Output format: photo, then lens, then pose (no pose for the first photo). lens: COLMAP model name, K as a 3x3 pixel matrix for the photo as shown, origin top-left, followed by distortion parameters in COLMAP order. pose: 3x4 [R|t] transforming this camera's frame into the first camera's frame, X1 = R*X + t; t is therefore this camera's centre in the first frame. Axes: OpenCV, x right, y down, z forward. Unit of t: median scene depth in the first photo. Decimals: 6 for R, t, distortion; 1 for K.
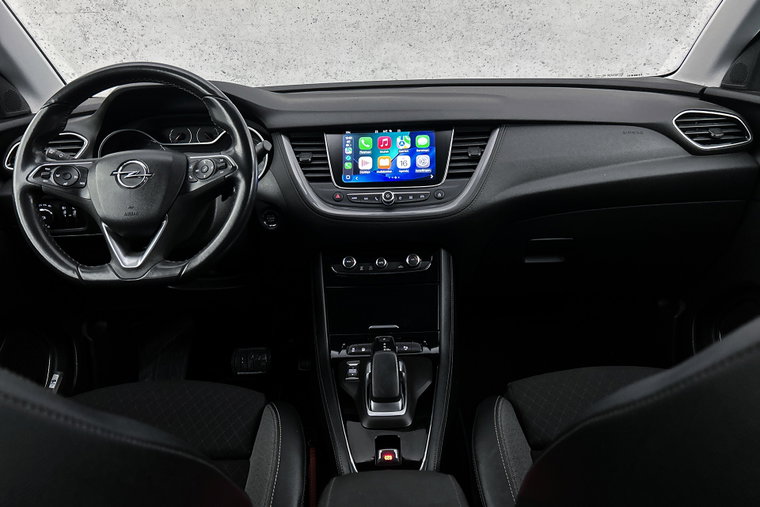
lens RADIAL K [[578.9, 0, 381.2], [0, 578.9, 254.3], [0, 0, 1]] dist [0.064506, -0.076104]
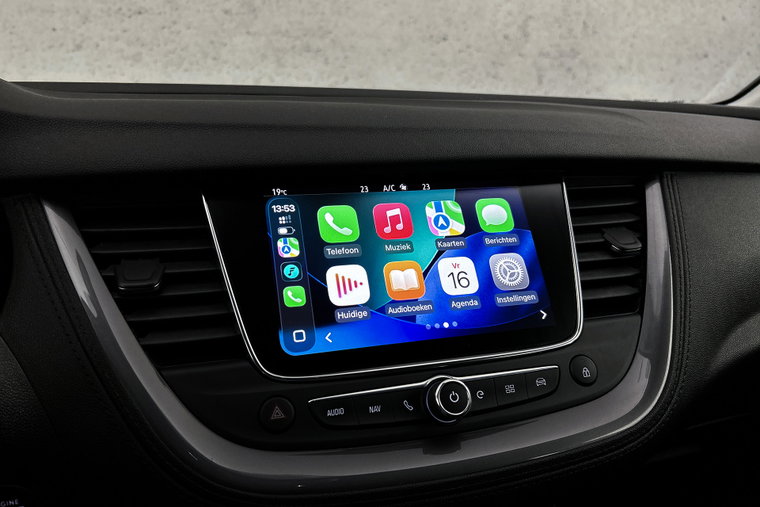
lens RADIAL K [[578.9, 0, 376.8], [0, 578.9, 252.0], [0, 0, 1]] dist [0.064506, -0.076104]
pose [[0.934161, -0.039476, 0.354662, -0.124343], [0.075120, 0.993346, -0.087295, -0.146125], [-0.348856, 0.108189, 0.930911, 0.694682]]
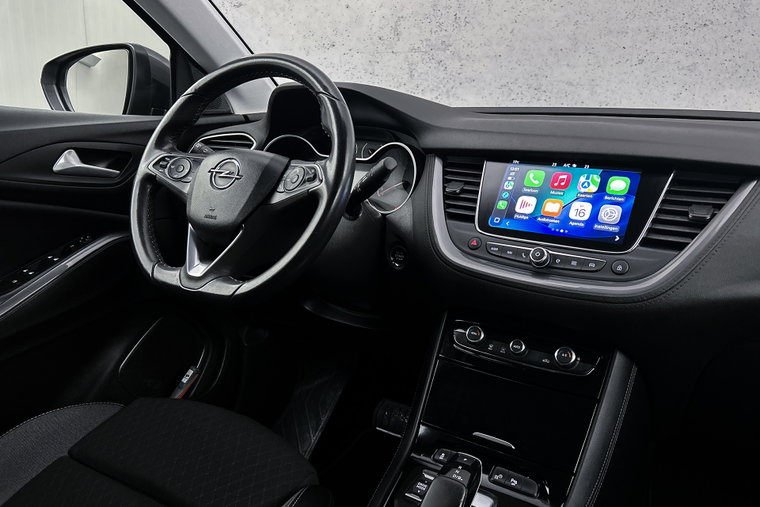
lens RADIAL K [[578.9, 0, 377.6], [0, 578.9, 256.5], [0, 0, 1]] dist [0.064506, -0.076104]
pose [[0.846172, 0.187653, -0.498777, 0.187588], [-0.224250, 0.974434, -0.013830, -0.044160], [0.483430, 0.123553, 0.866620, 0.295634]]
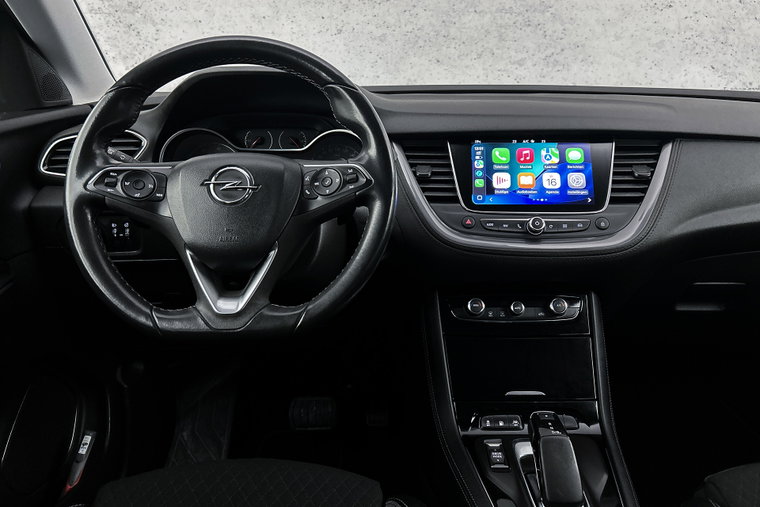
lens RADIAL K [[578.9, 0, 384.4], [0, 578.9, 256.9], [0, 0, 1]] dist [0.064506, -0.076104]
pose [[0.999199, 0.032187, 0.023757, -0.201338], [-0.031480, 0.999068, -0.029537, -0.025479], [-0.024686, 0.028765, 0.999281, 0.218274]]
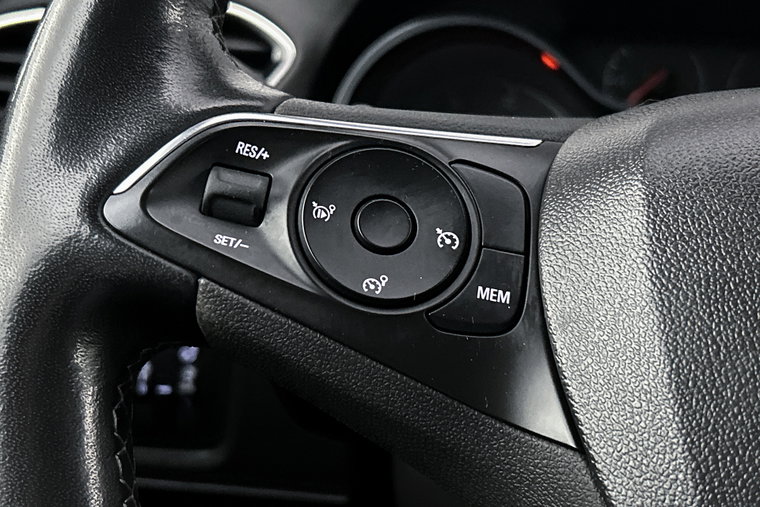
lens RADIAL K [[1082.1, 0, 381.4], [0, 1082.1, 253.5], [0, 0, 1]] dist [0.190150, 0.000000]
pose [[0.982052, 0.132752, -0.133984, -0.416204], [-0.147562, 0.983203, -0.107413, -0.083603], [0.117474, 0.125256, 0.985145, 0.634340]]
